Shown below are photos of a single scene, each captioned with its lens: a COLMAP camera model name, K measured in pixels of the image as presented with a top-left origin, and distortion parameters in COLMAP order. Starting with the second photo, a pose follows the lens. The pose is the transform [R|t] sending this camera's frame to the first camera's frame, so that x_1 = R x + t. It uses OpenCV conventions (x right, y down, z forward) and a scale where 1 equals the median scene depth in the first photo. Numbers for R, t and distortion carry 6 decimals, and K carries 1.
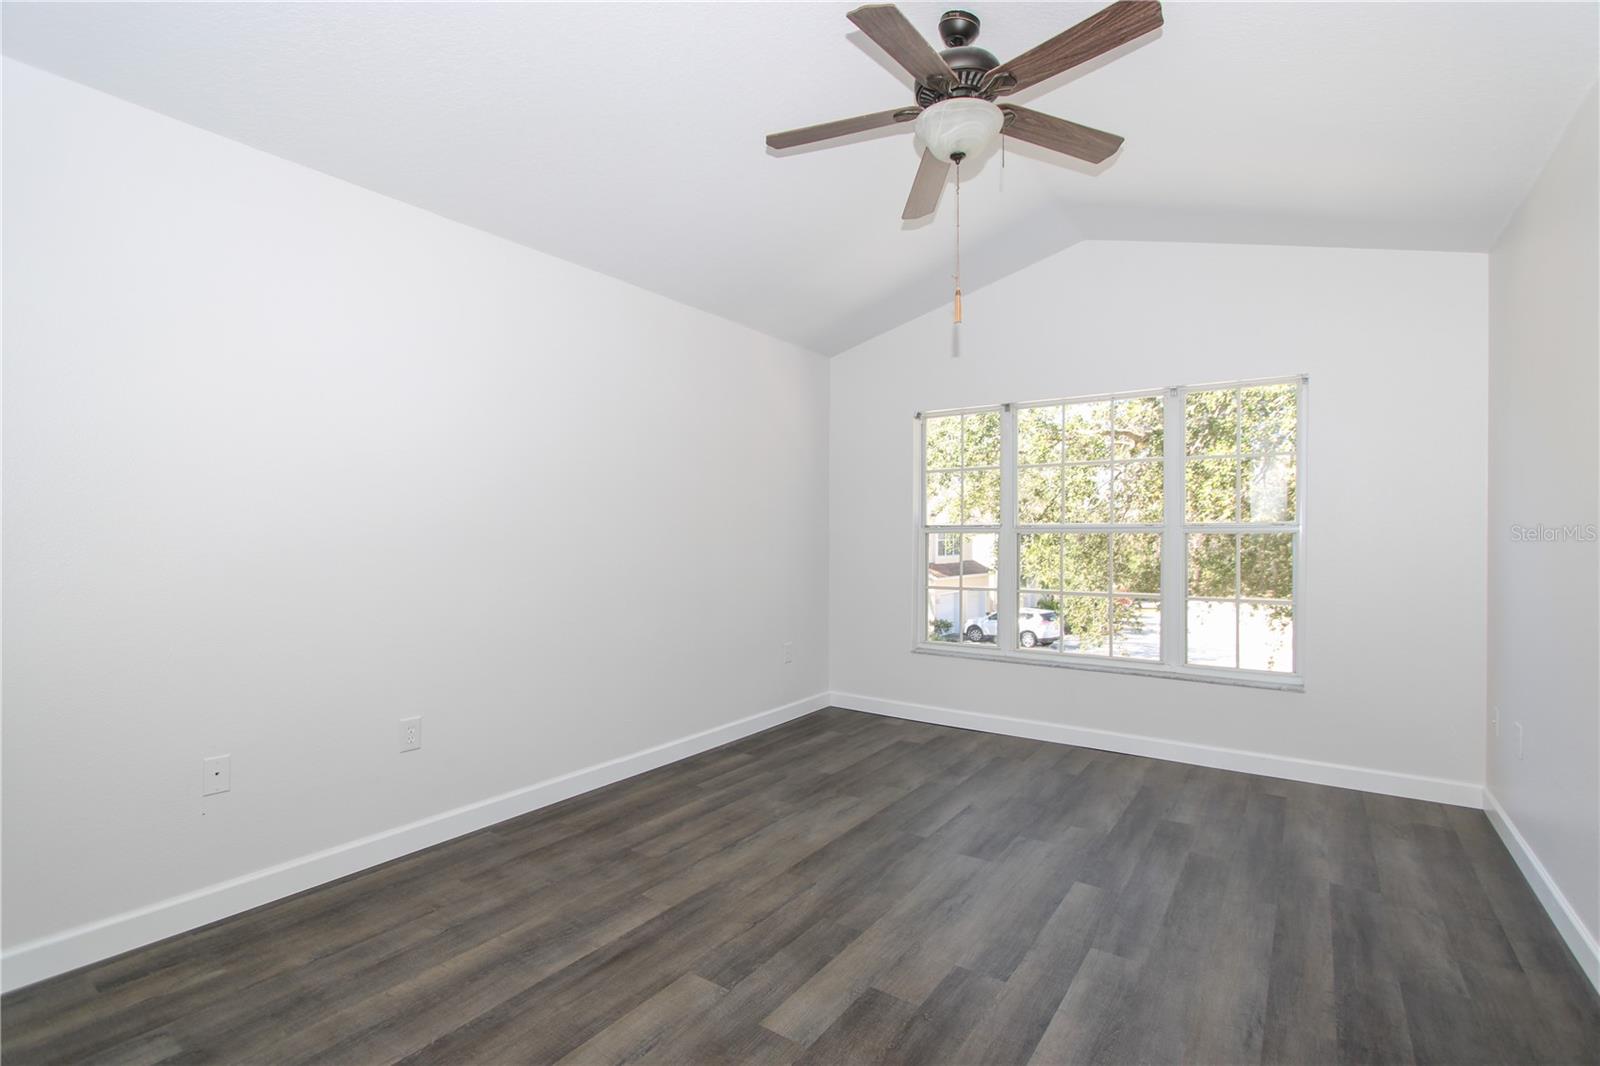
lens RADIAL K [[742.2, 0, 808.8], [0, 742.2, 535.5], [0, 0, 1]] dist [-0.013786, 0.000910]
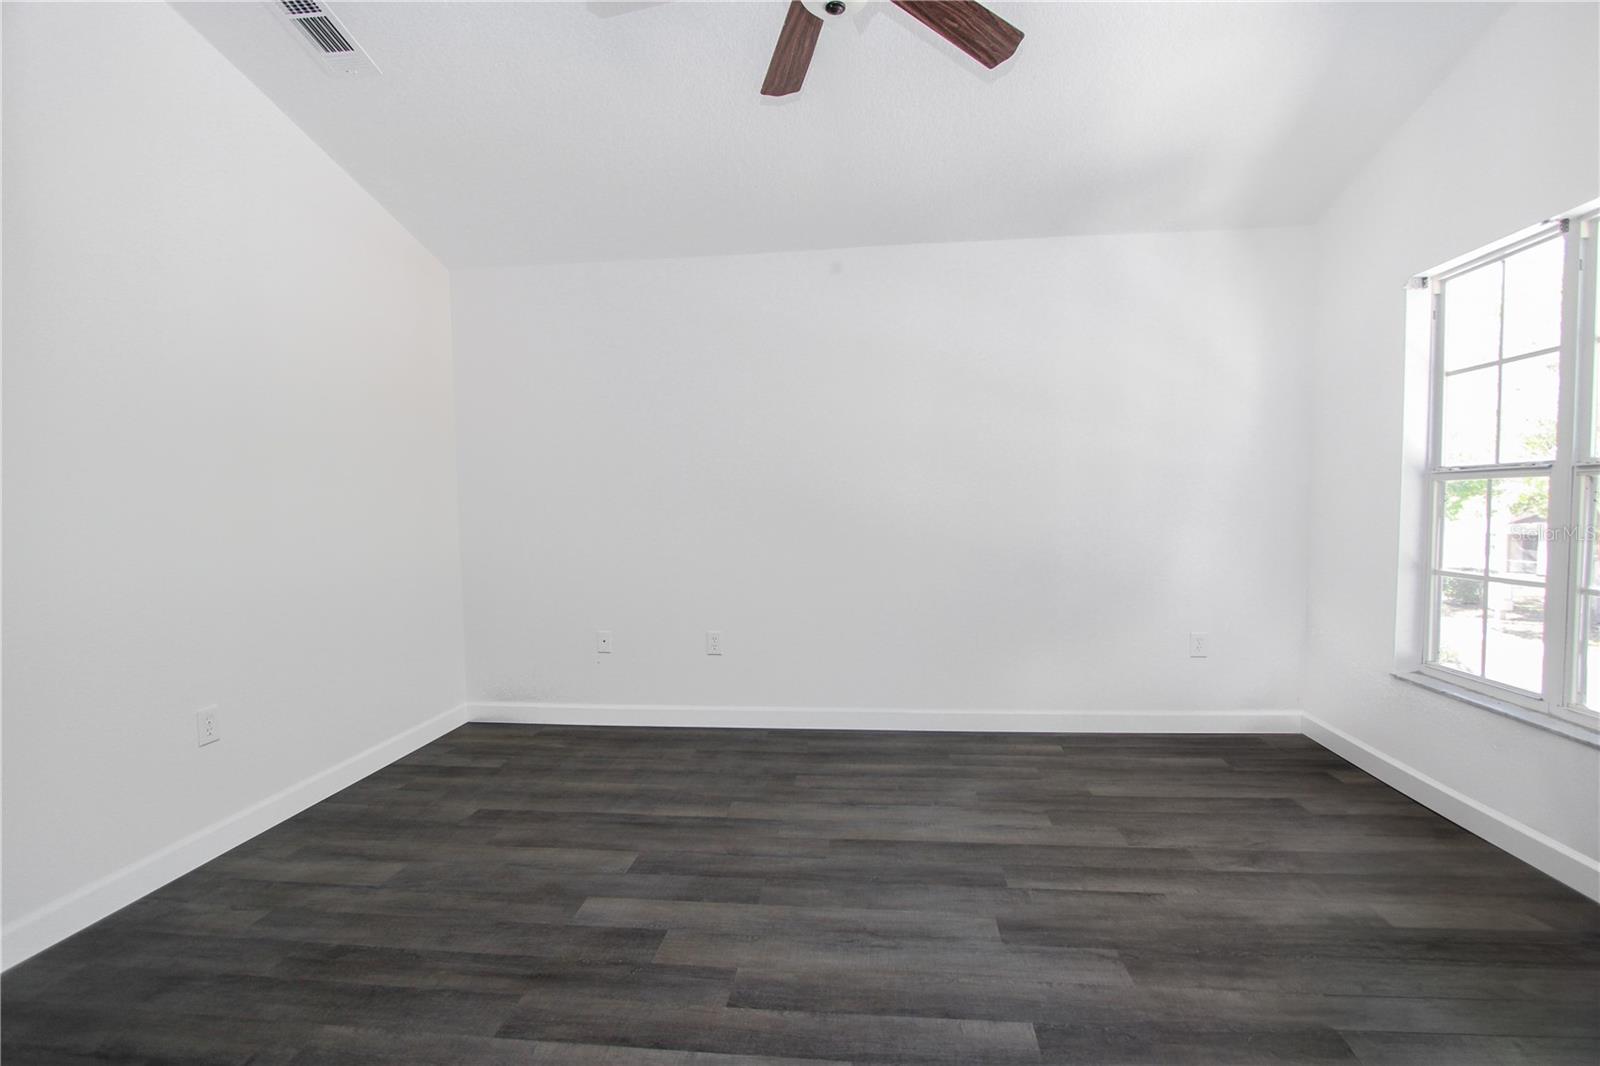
lens RADIAL K [[742.2, 0, 808.2], [0, 742.2, 535.9], [0, 0, 1]] dist [-0.013786, 0.000910]
pose [[0.470773, 0.029191, -0.881771, 0.835579], [0.018803, 0.998893, 0.043108, 0.010356], [0.882054, -0.036874, 0.469703, 0.545382]]
